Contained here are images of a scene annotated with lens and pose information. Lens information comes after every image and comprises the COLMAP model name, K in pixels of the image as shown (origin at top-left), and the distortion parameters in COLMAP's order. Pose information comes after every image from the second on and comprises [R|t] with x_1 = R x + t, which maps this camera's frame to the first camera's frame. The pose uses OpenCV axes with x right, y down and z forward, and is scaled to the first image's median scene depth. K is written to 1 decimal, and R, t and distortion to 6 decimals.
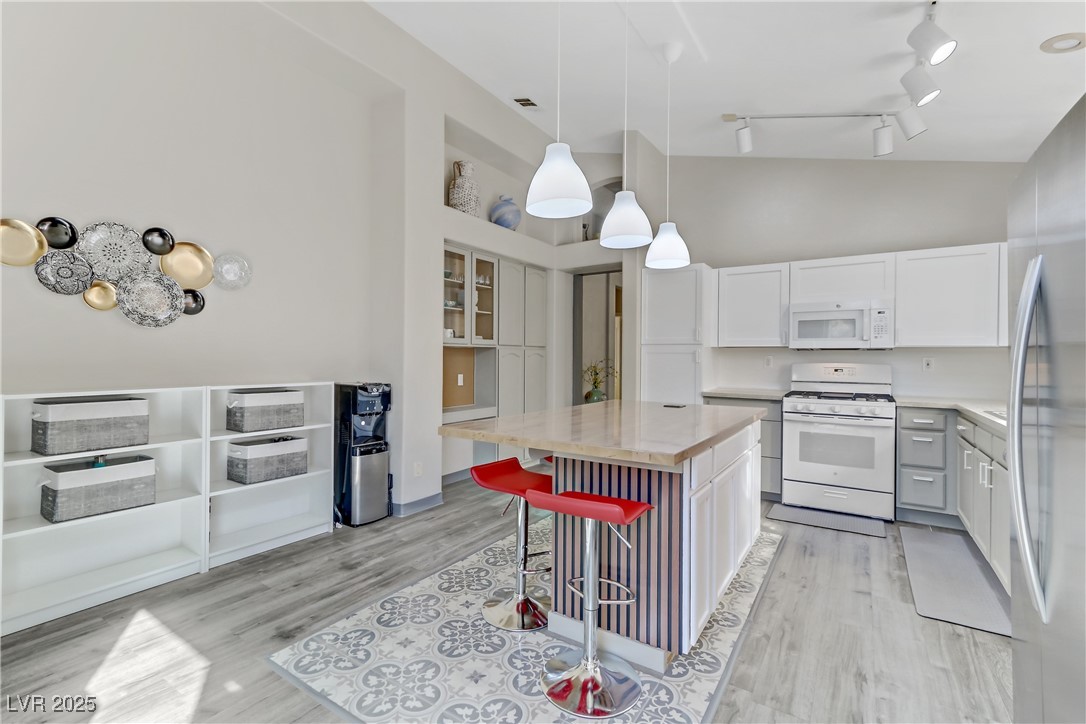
lens RADIAL K [[493.8, 0, 536.8], [0, 493.8, 353.6], [0, 0, 1]] dist [-0.011336, 0.000944]
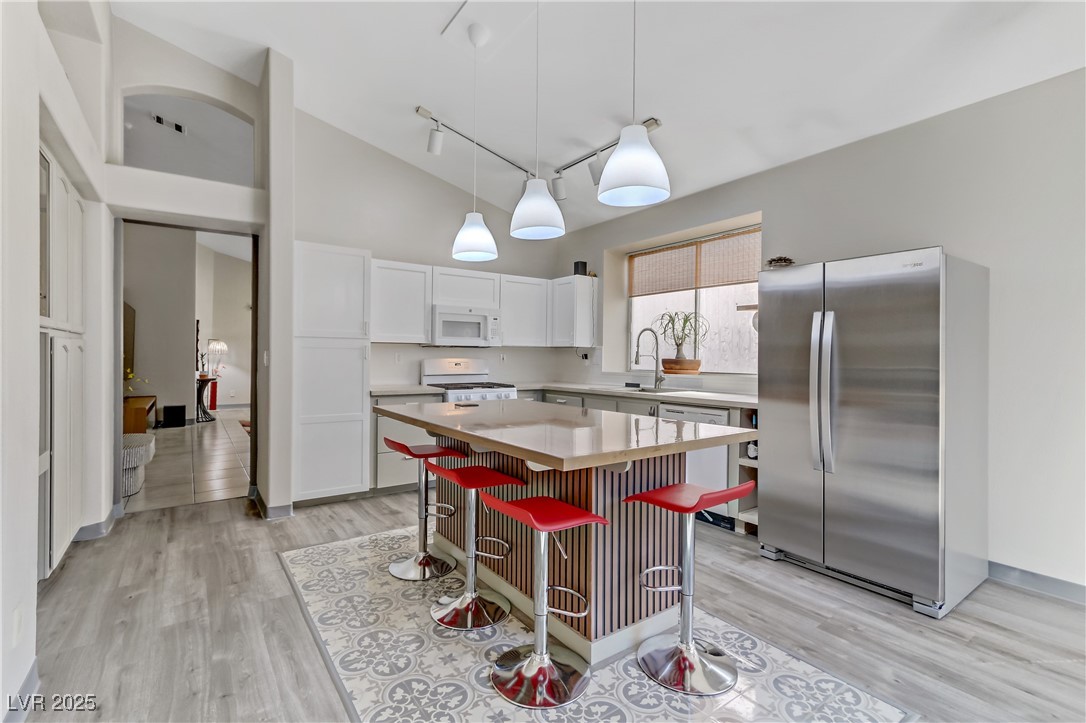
lens RADIAL K [[493.8, 0, 526.6], [0, 493.8, 357.8], [0, 0, 1]] dist [-0.011336, 0.000944]
pose [[0.347244, -0.010228, 0.937719, -0.485215], [-0.012704, 0.999797, 0.015609, -0.002750], [-0.937689, -0.017333, 0.347043, 0.467290]]
